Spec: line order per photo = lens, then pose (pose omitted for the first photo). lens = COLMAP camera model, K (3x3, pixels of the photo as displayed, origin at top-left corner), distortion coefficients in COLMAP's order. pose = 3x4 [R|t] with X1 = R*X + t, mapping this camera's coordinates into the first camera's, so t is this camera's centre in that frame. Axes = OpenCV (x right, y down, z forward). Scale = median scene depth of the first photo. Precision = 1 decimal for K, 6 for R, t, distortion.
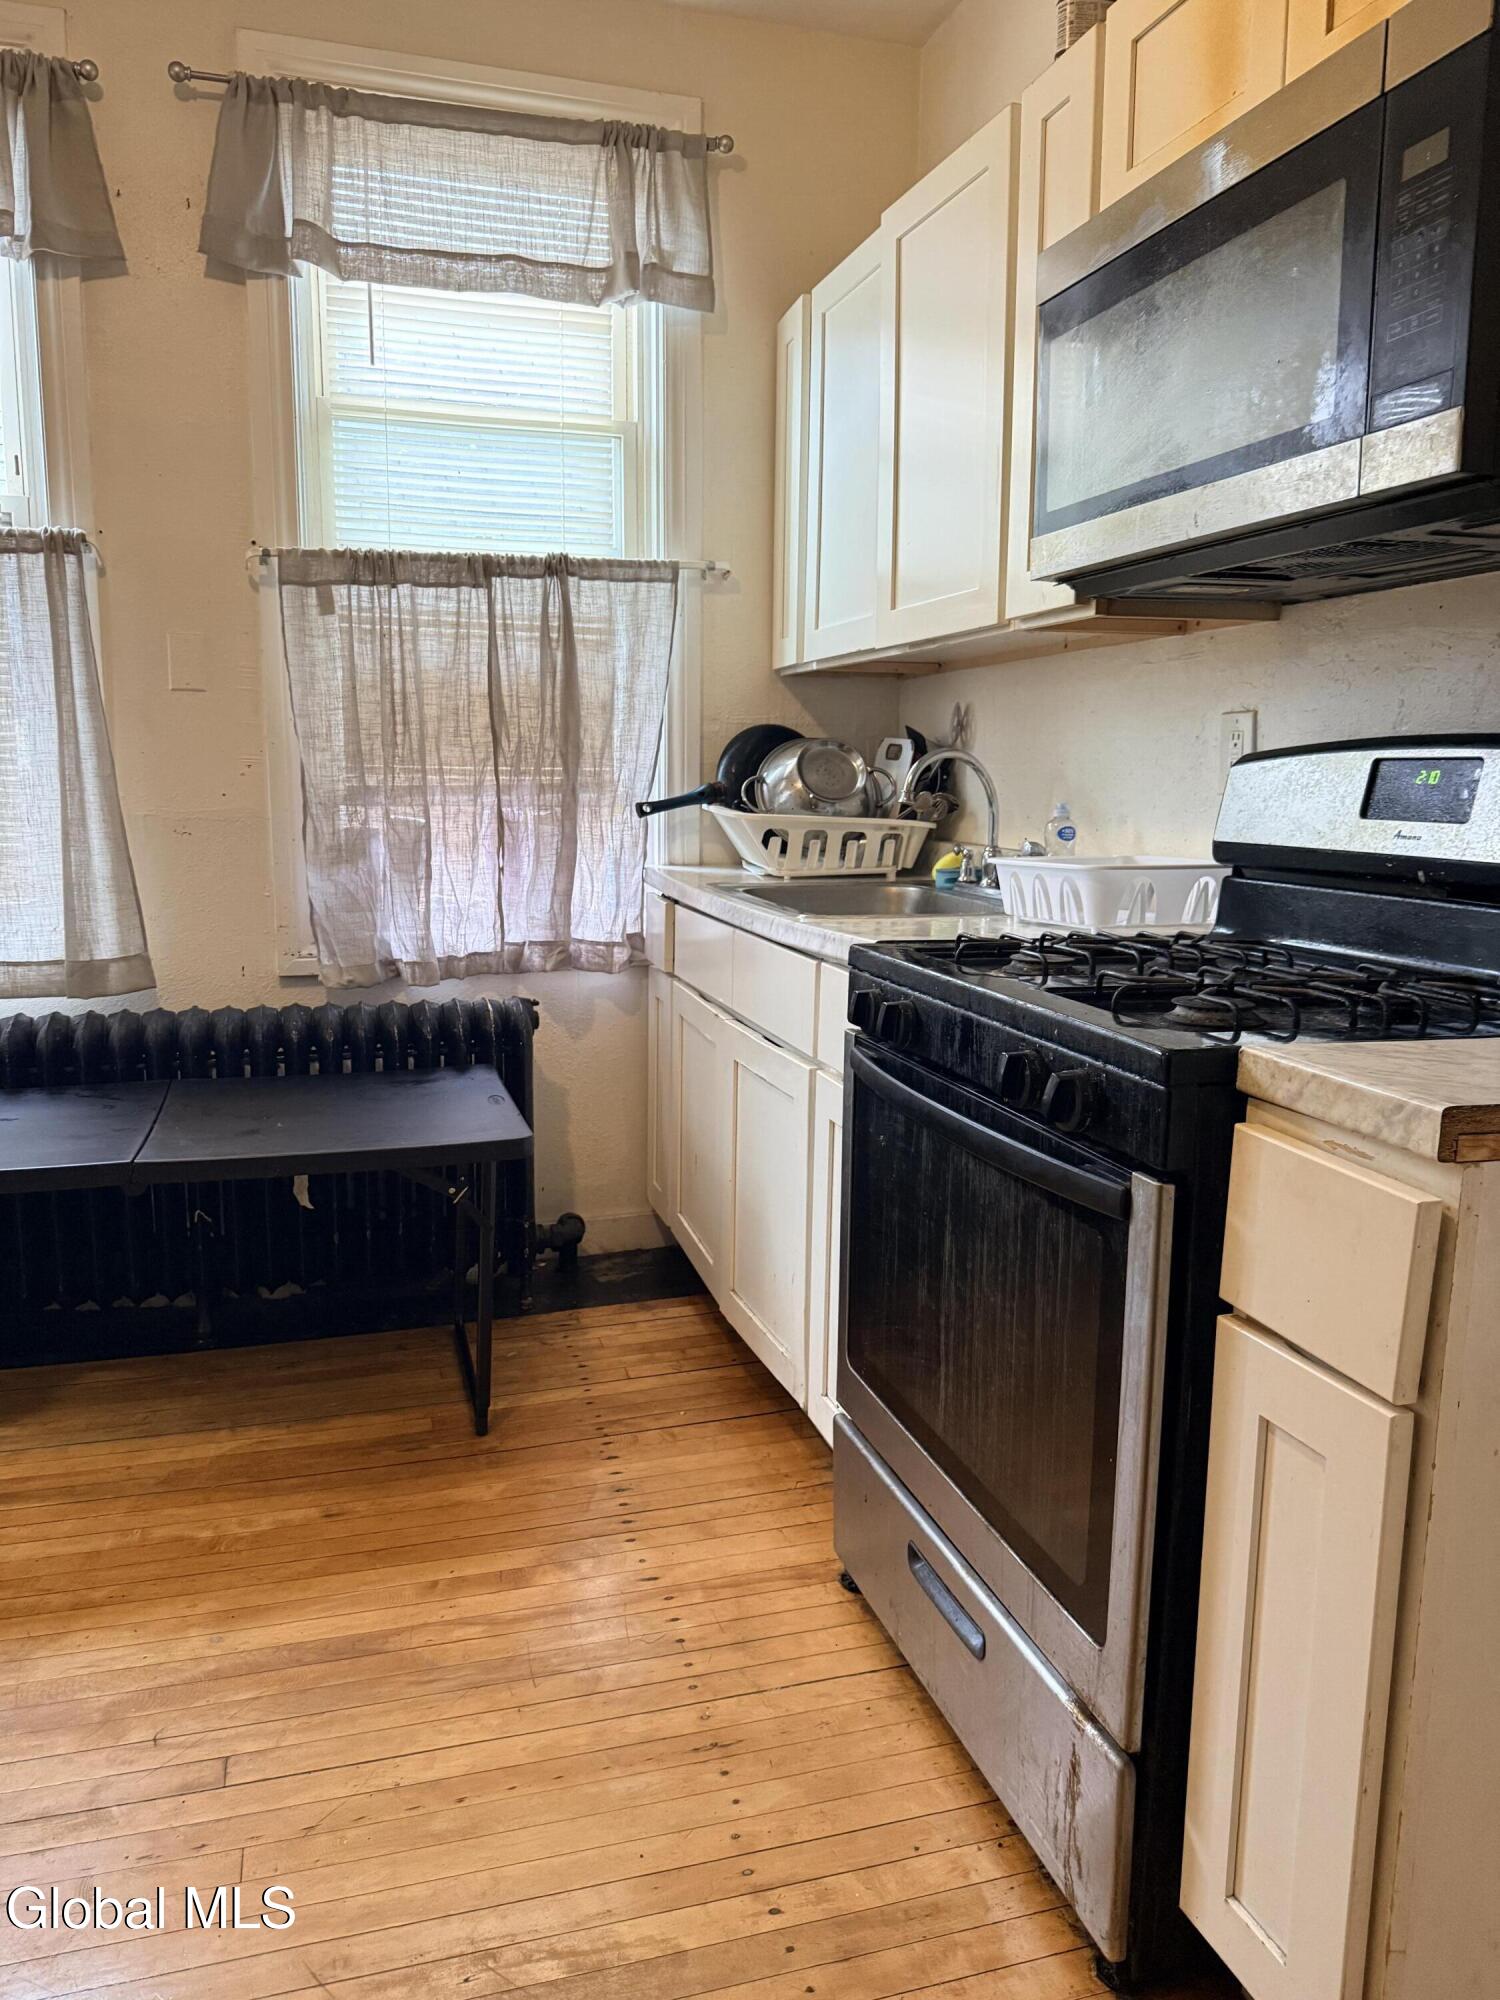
lens RADIAL K [[1408.7, 0, 746.9], [0, 1408.7, 988.3], [0, 0, 1]] dist [0.063146, -0.084669]
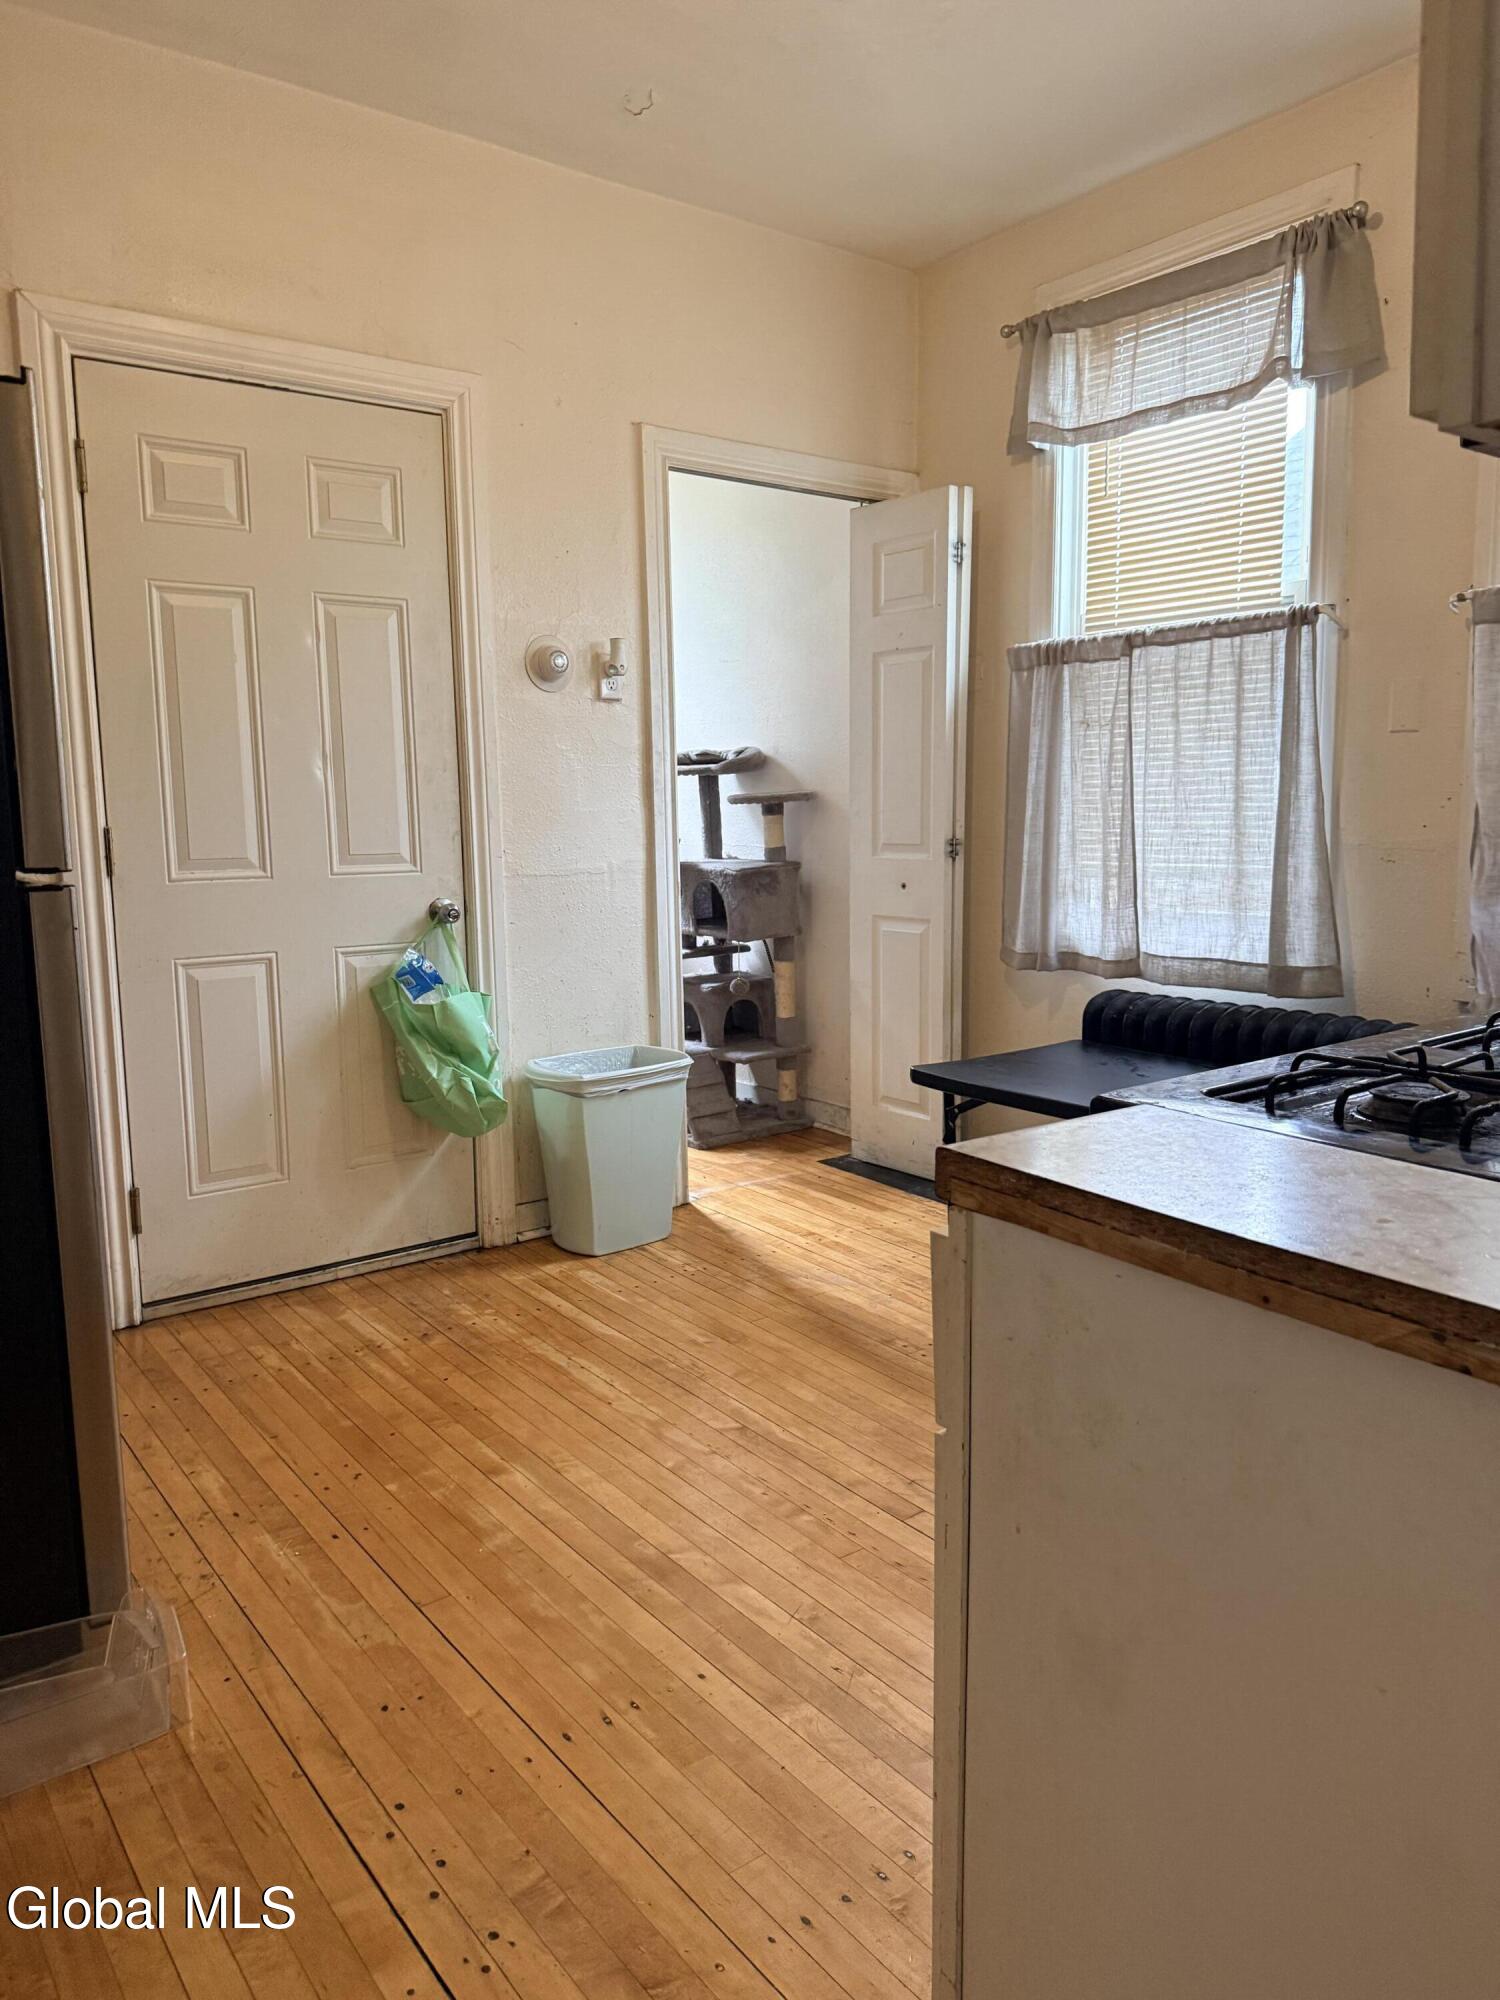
lens RADIAL K [[1408.7, 0, 746.9], [0, 1408.7, 988.3], [0, 0, 1]] dist [0.063146, -0.084669]
pose [[0.355073, 0.109042, -0.928457, 0.479907], [-0.128574, 0.989432, 0.067032, -0.022755], [0.925955, 0.095574, 0.365340, 0.153630]]
